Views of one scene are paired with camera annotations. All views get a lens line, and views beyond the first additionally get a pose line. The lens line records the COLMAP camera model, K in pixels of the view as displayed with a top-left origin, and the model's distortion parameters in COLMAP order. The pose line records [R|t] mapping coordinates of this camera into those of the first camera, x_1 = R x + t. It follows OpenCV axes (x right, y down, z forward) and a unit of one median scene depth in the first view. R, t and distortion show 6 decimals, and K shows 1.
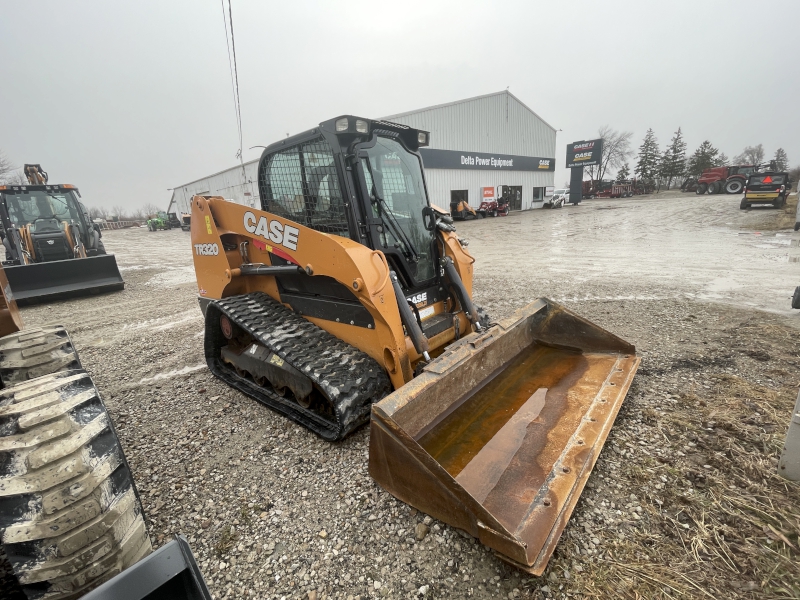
lens RADIAL K [[348.6, 0, 400.0], [0, 348.6, 300.0], [0, 0, 1]] dist [-0.002399, -0.000465]
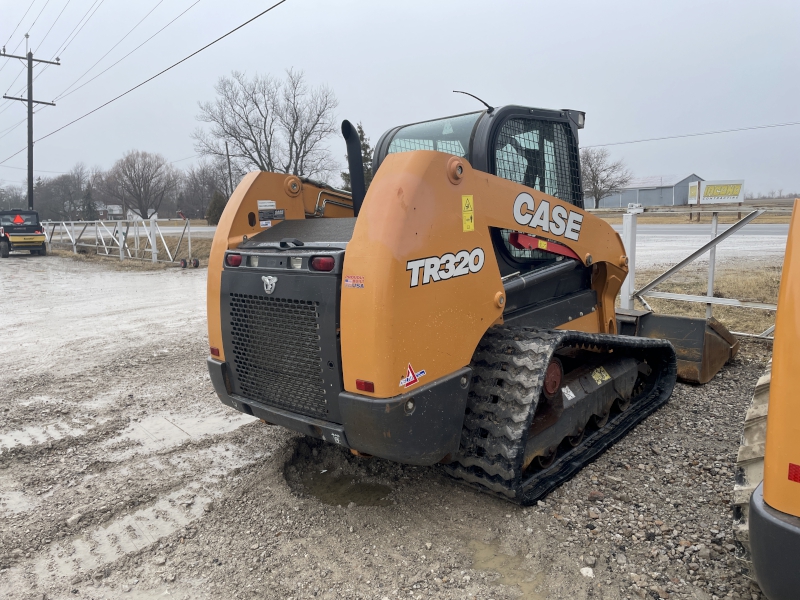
lens RADIAL K [[599.2, 0, 400.0], [0, 599.2, 300.0], [0, 0, 1]] dist [0.087505, -0.000043]
pose [[0.026682, -0.084837, 0.996037, -1.697877], [0.296363, 0.952268, 0.073170, -0.226027], [-0.954702, 0.293237, 0.050552, 1.299915]]
